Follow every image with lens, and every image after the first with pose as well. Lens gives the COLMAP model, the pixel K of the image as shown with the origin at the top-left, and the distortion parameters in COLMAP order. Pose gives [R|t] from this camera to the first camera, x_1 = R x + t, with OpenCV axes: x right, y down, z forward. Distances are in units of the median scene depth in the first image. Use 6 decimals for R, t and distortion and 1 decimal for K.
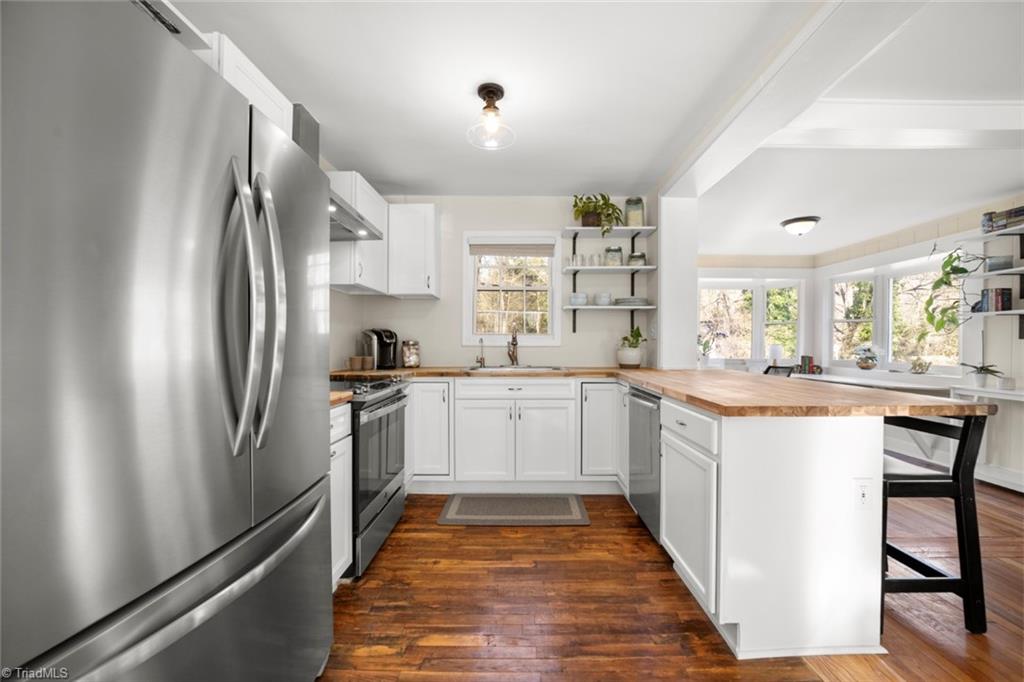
lens RADIAL K [[400.5, 0, 519.8], [0, 400.5, 344.1], [0, 0, 1]] dist [-0.036571, 0.008245]
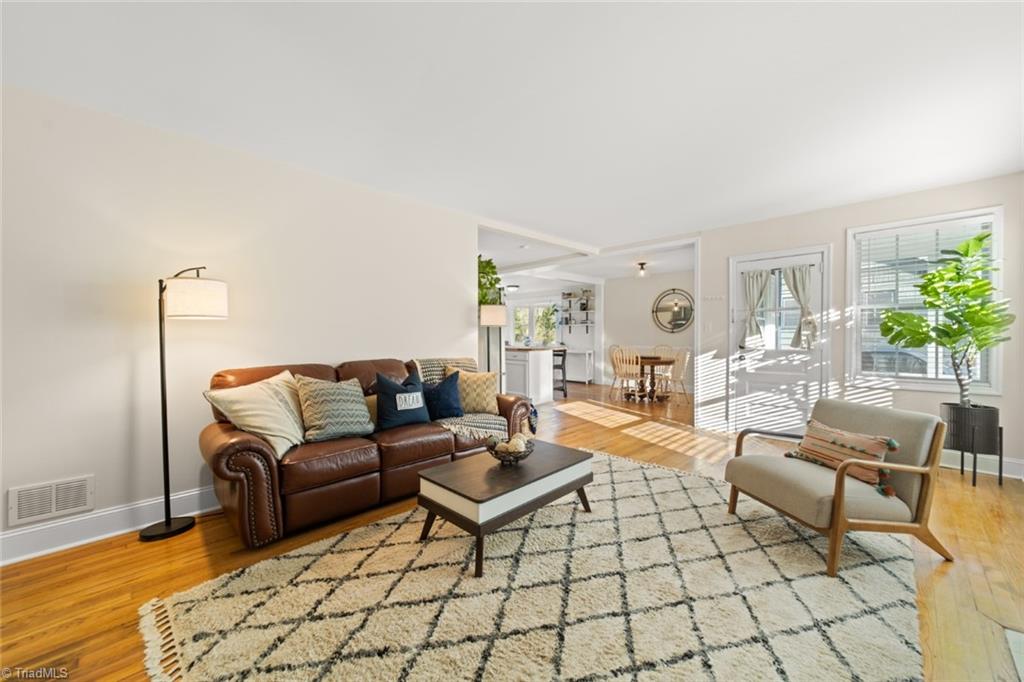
lens RADIAL K [[392.9, 0, 527.1], [0, 392.9, 337.0], [0, 0, 1]] dist [0.000334, 0.007480]
pose [[0.684207, -0.008810, 0.729235, -1.322006], [0.010485, 0.999943, 0.002243, 0.002685], [-0.729213, 0.006111, 0.684260, -0.974196]]
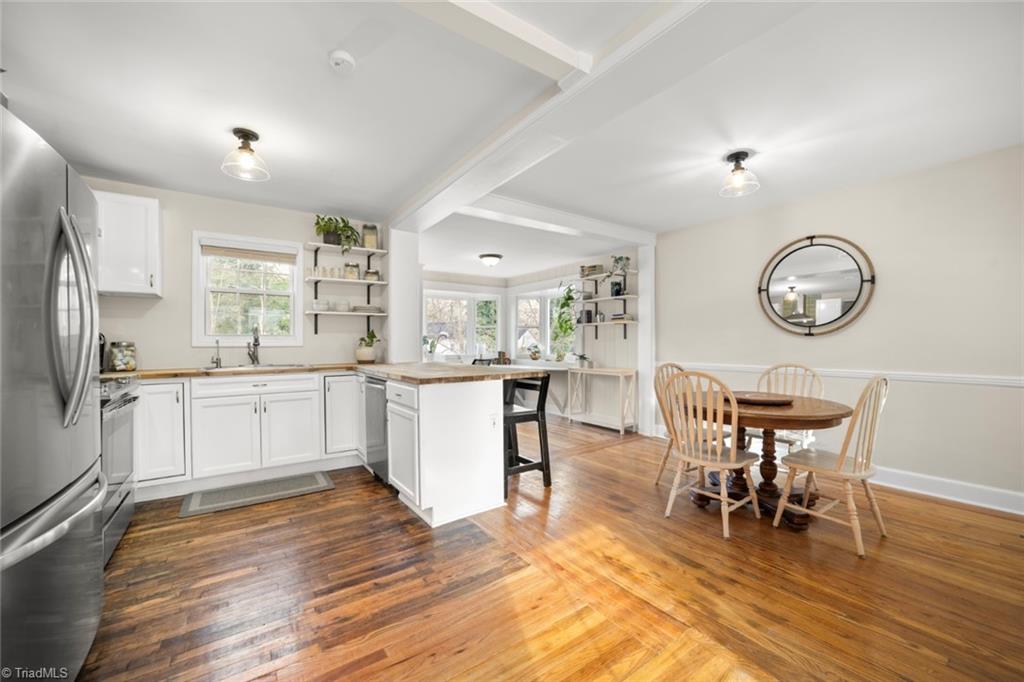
lens RADIAL K [[400.5, 0, 519.8], [0, 400.5, 344.1], [0, 0, 1]] dist [-0.036571, 0.008245]
pose [[0.809709, -0.008110, 0.586776, -0.067731], [0.008047, 0.999964, 0.002716, 0.001434], [-0.586776, 0.002523, 0.809745, -0.298730]]
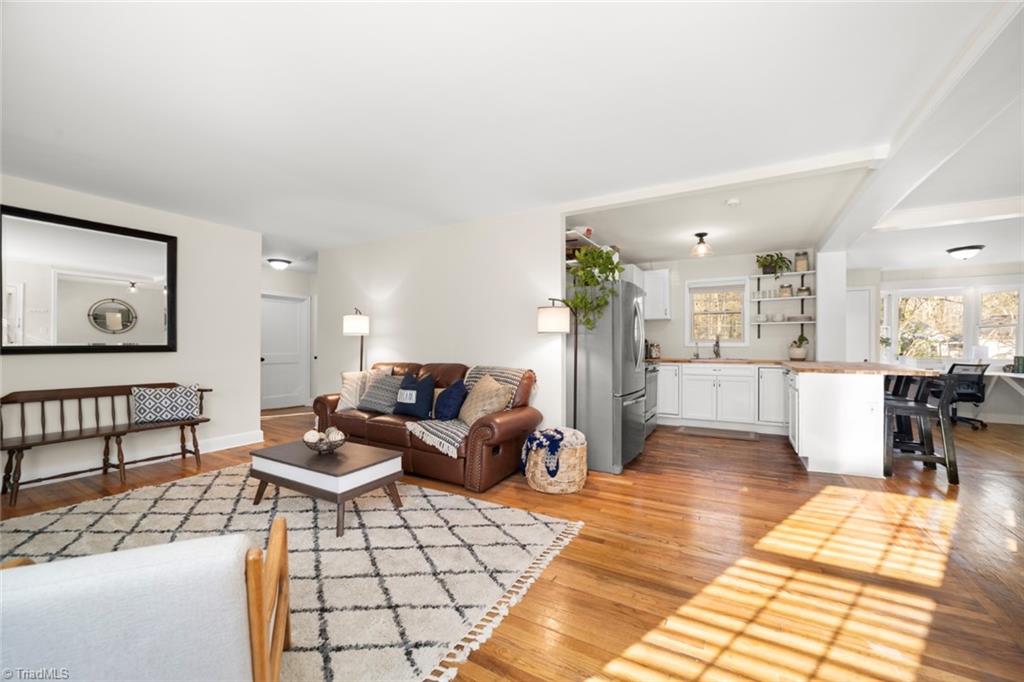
lens RADIAL K [[400.5, 0, 519.8], [0, 400.5, 344.1], [0, 0, 1]] dist [-0.036571, 0.008245]
pose [[0.872829, -0.001215, -0.488024, 0.085516], [-0.002593, 0.999971, -0.007126, 0.008800], [0.488019, 0.007485, 0.872801, -1.001572]]
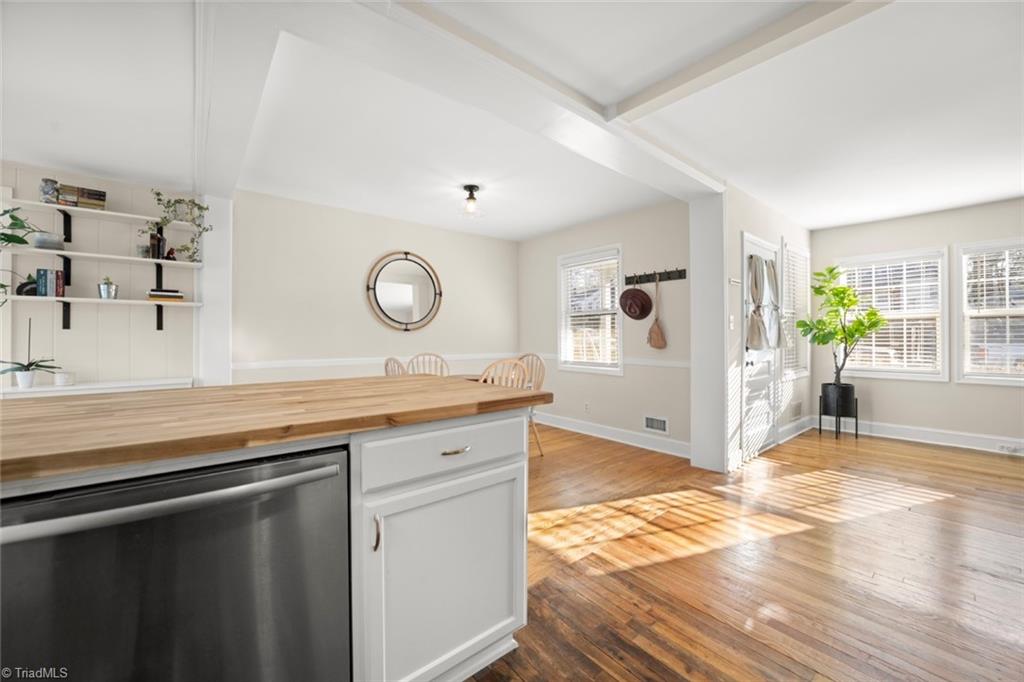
lens RADIAL K [[400.5, 0, 519.8], [0, 400.5, 344.1], [0, 0, 1]] dist [-0.036571, 0.008245]
pose [[-0.643955, -0.017713, 0.764858, -0.098671], [0.000029, 0.999731, 0.023177, 0.000827], [-0.765064, 0.014947, -0.643781, 0.777275]]
